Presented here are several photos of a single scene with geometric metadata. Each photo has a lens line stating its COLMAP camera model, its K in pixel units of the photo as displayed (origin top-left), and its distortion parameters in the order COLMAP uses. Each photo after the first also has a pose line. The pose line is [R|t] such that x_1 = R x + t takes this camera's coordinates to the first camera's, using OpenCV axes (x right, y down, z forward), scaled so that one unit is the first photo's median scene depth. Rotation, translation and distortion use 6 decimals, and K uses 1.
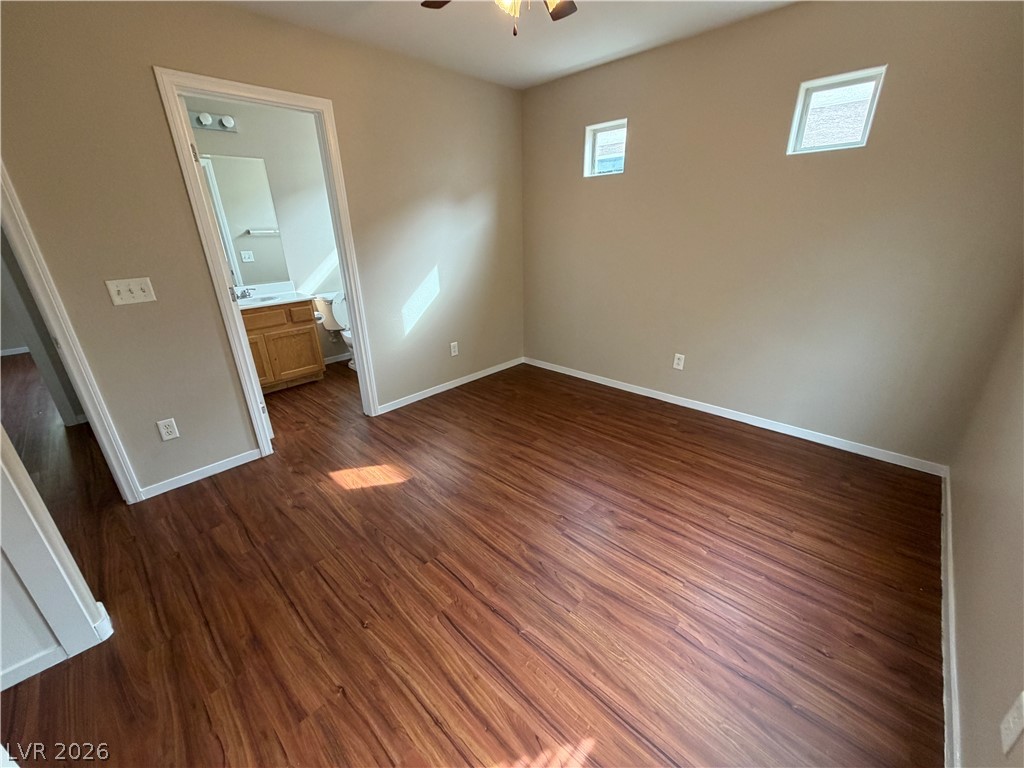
lens RADIAL K [[407.5, 0, 501.7], [0, 407.5, 387.9], [0, 0, 1]] dist [0.000248, 0.000064]
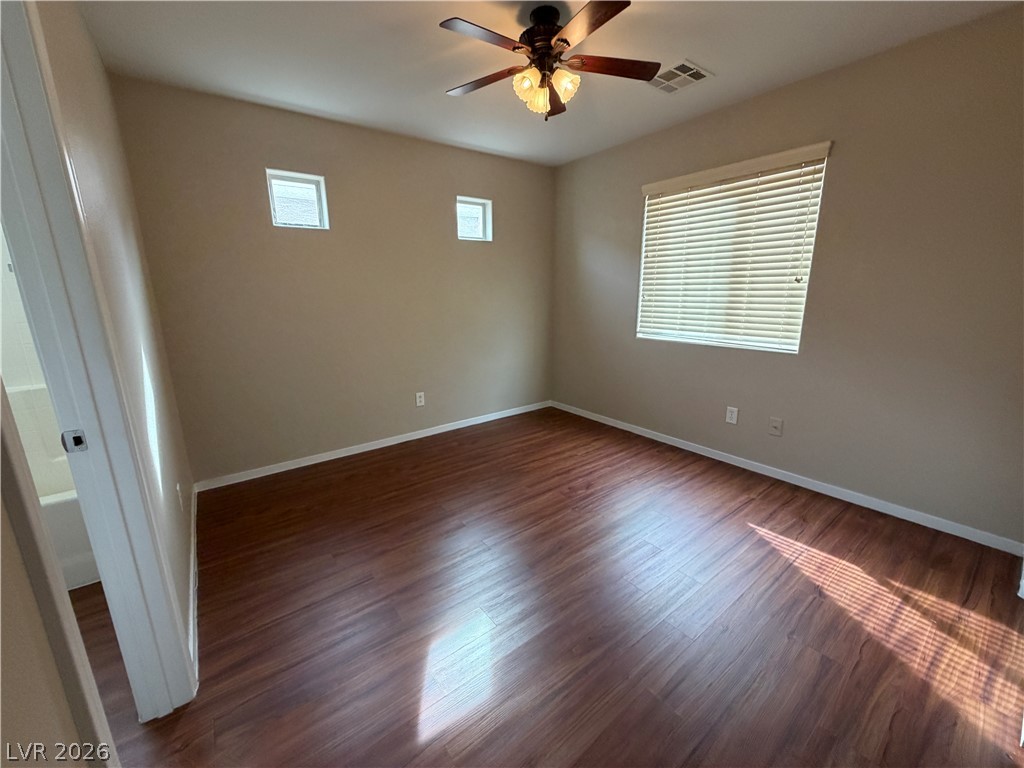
lens RADIAL K [[407.5, 0, 519.2], [0, 407.5, 383.6], [0, 0, 1]] dist [0.000248, 0.000064]
pose [[0.138111, -0.202879, 0.969415, -0.828890], [0.378713, 0.915230, 0.137584, -0.210054], [-0.915151, 0.348129, 0.203236, 0.679867]]
